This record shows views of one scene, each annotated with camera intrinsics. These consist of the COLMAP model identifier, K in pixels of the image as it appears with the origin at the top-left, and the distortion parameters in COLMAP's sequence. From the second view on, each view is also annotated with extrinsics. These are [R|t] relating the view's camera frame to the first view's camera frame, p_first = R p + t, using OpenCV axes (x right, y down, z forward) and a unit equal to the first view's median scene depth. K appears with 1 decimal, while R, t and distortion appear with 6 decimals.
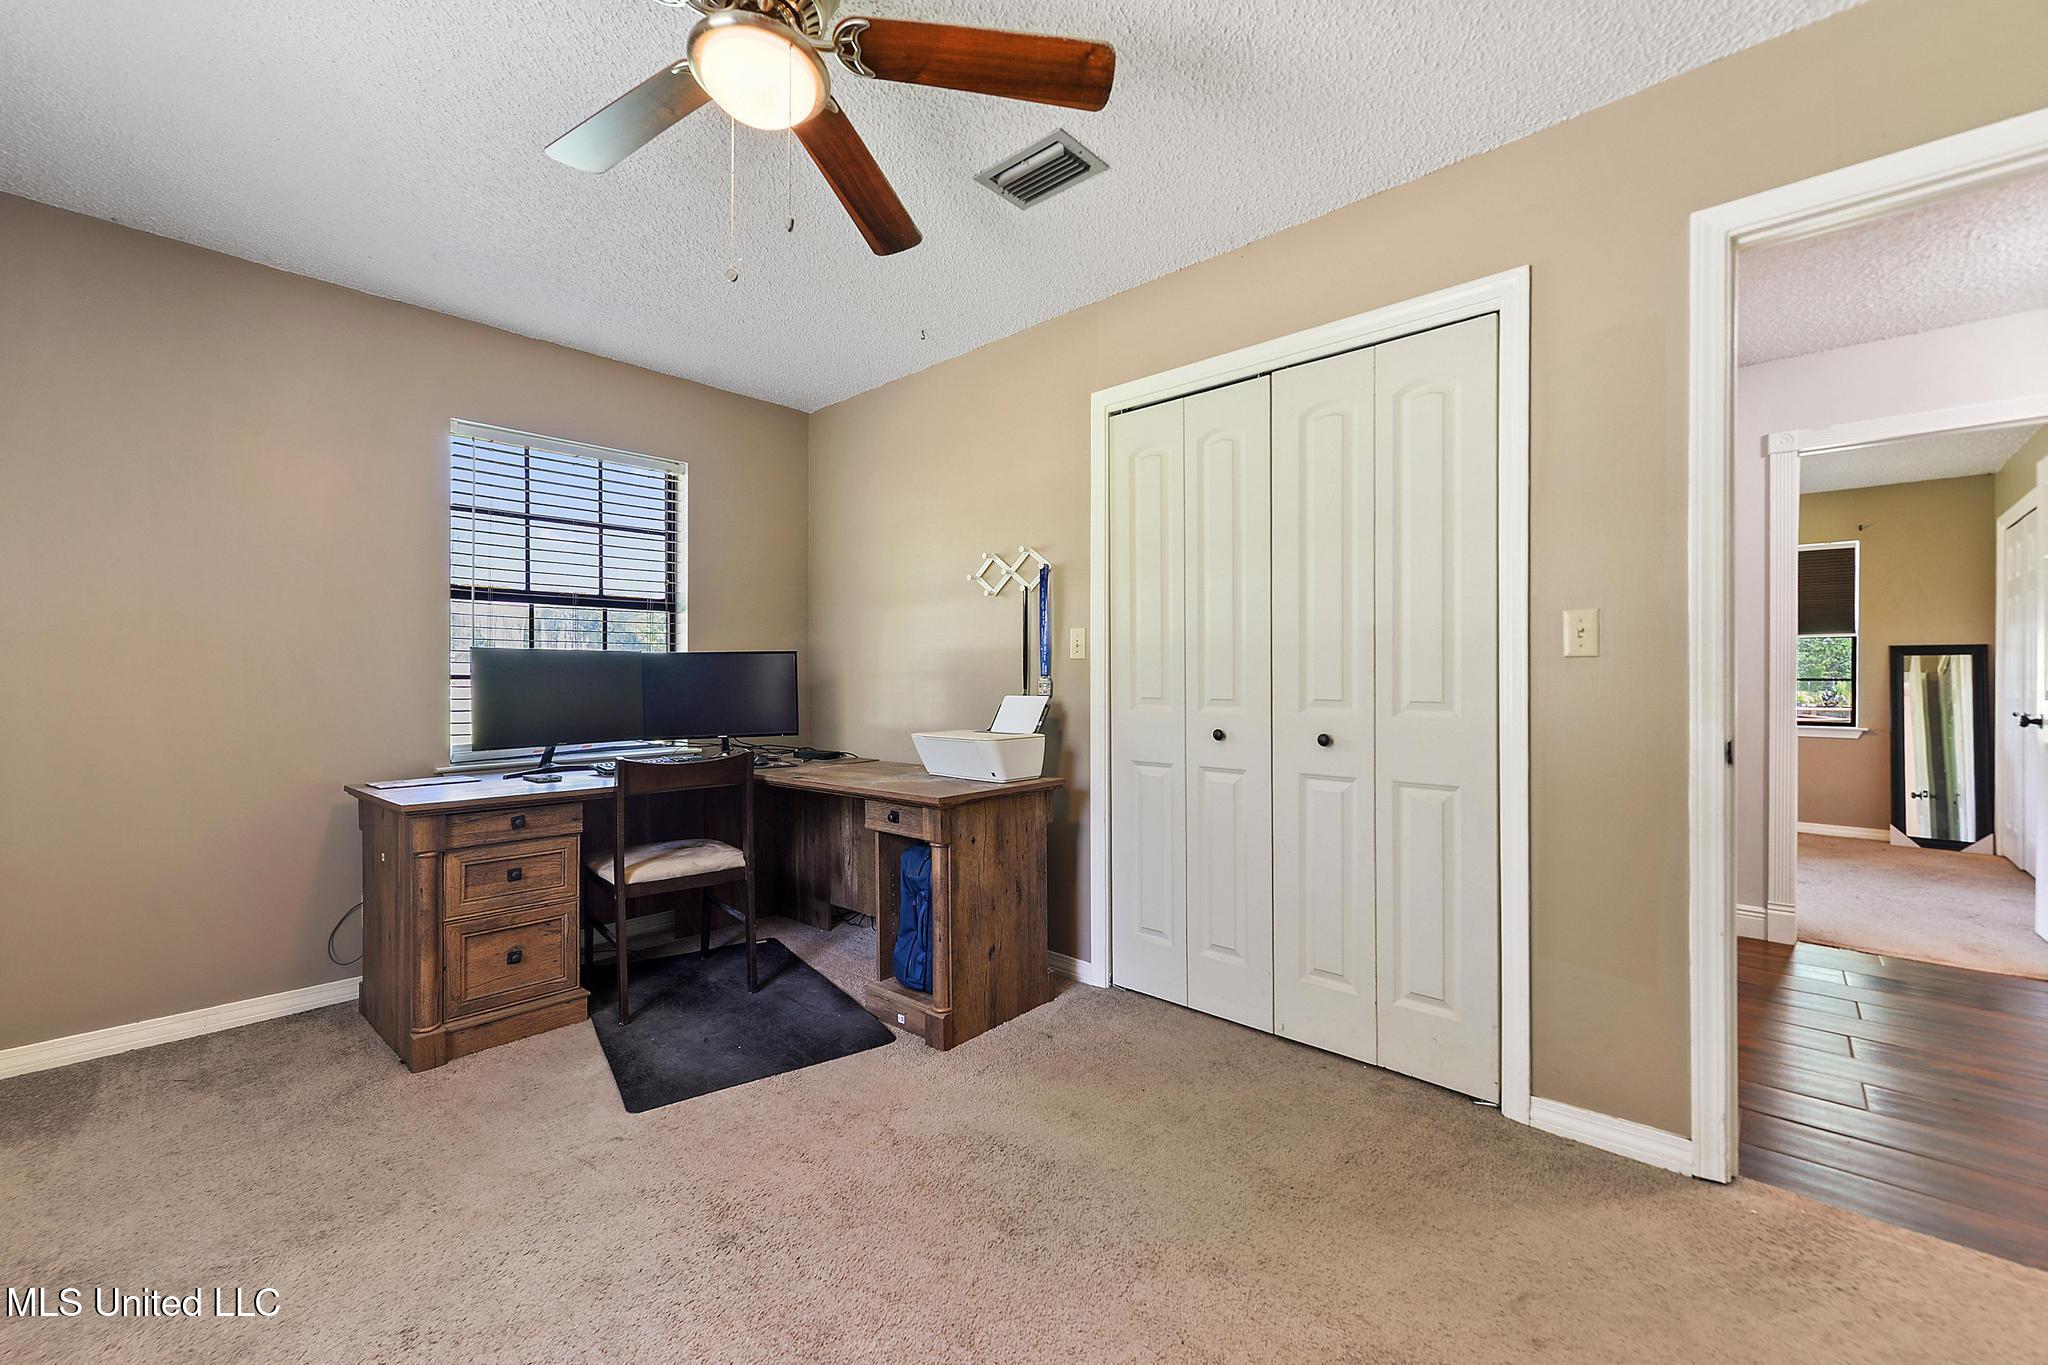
lens RADIAL K [[834.7, 0, 965.2], [0, 834.7, 672.3], [0, 0, 1]] dist [0.000381, 0.000018]
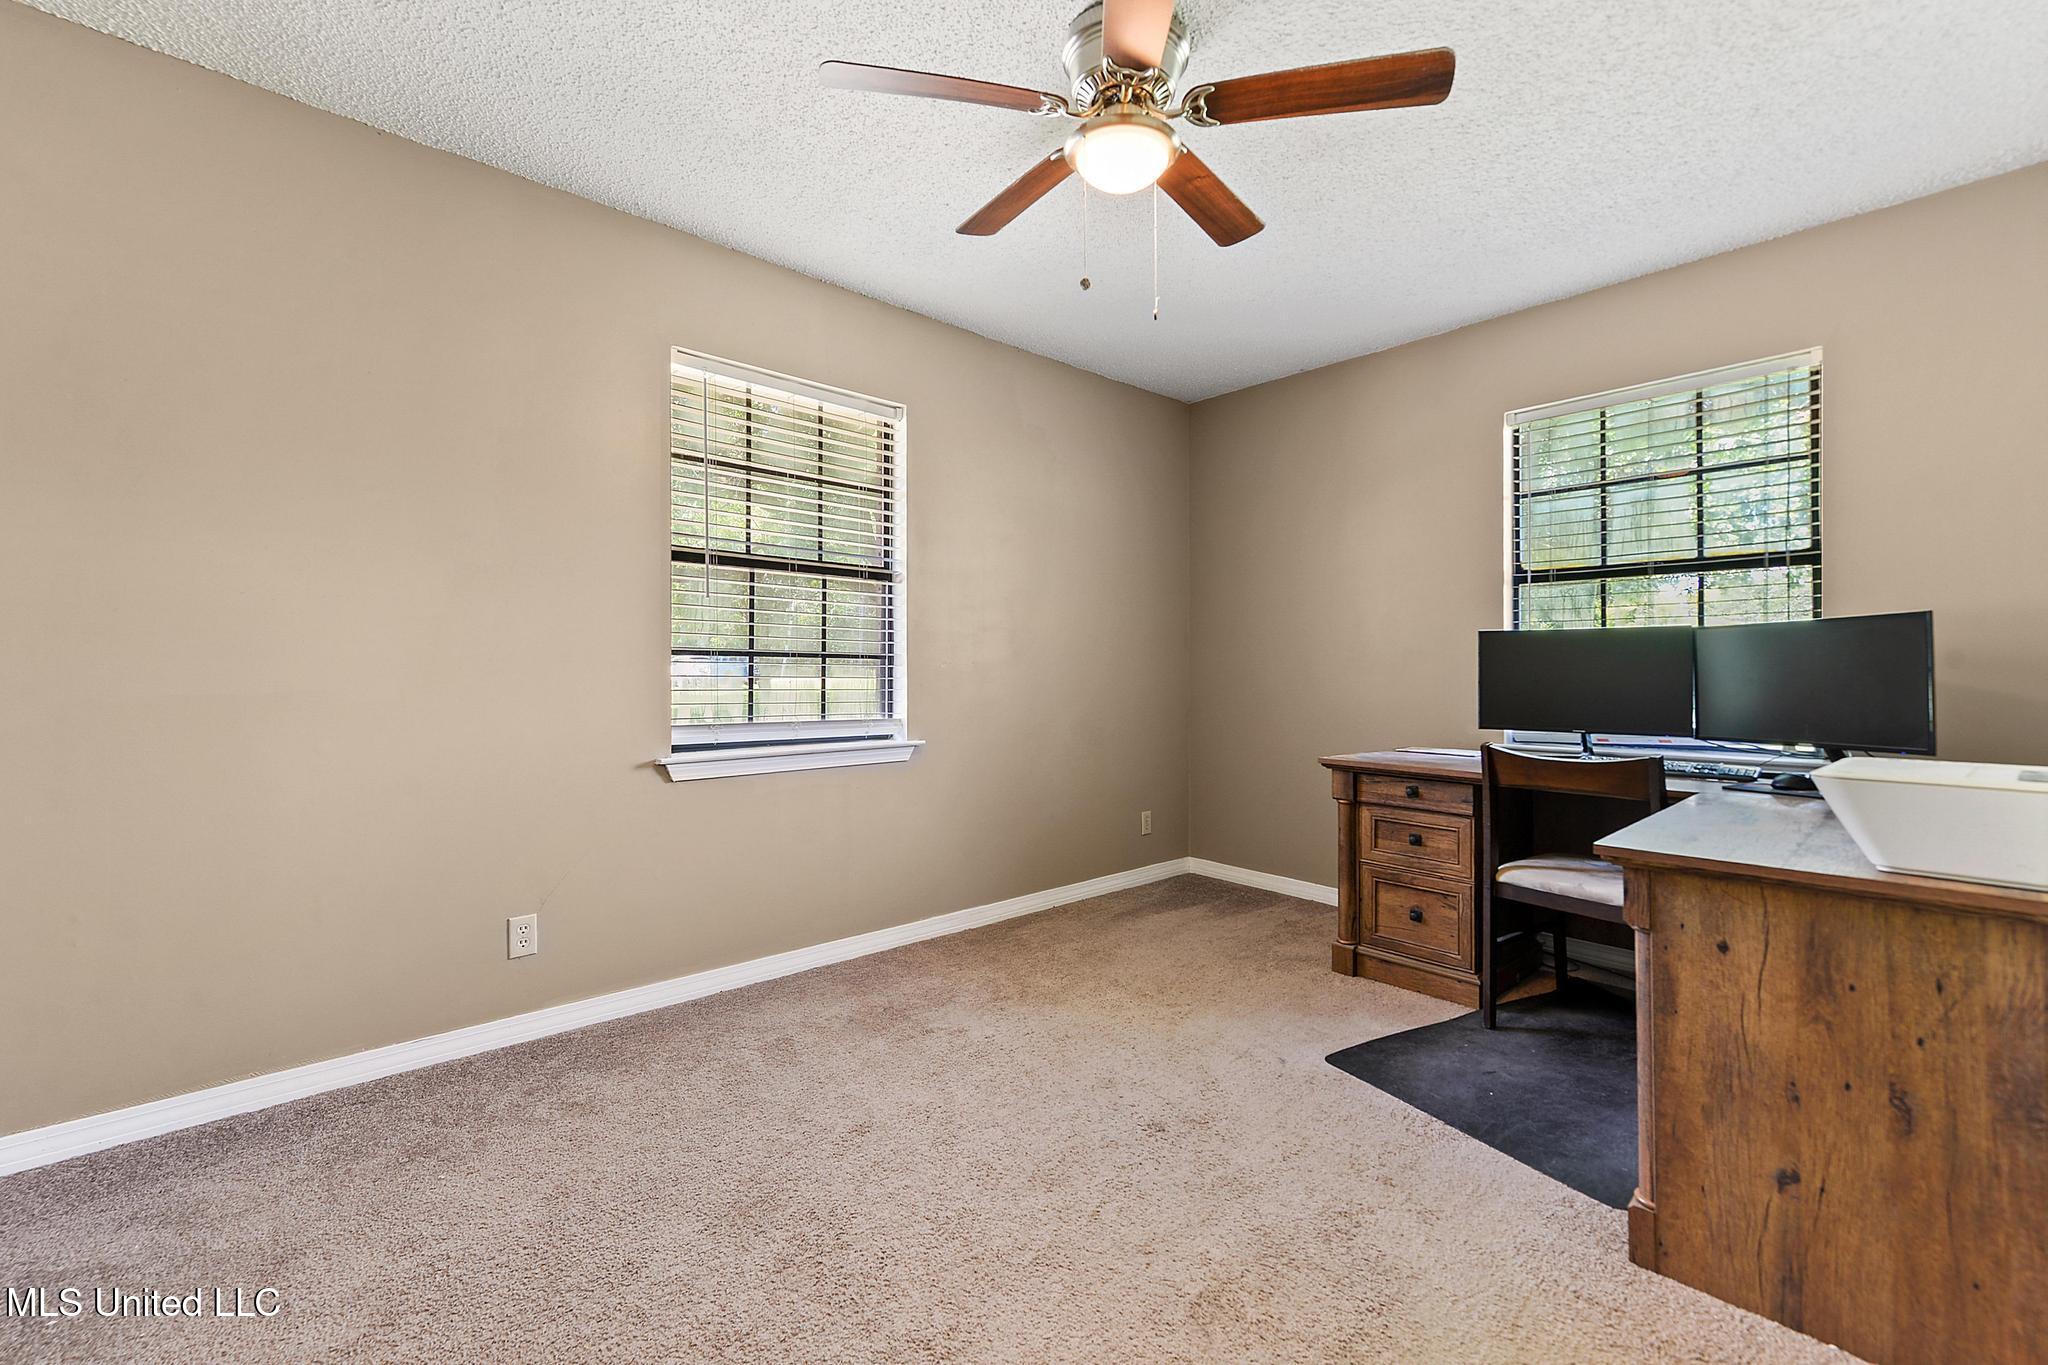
lens RADIAL K [[835.5, 0, 1020.5], [0, 835.5, 668.3], [0, 0, 1]] dist [-0.001354, -0.000415]
pose [[-0.065146, 0.004814, -0.997864, 0.575018], [0.006040, 0.999972, 0.004430, 0.010934], [0.997857, -0.005739, -0.065173, 0.555058]]
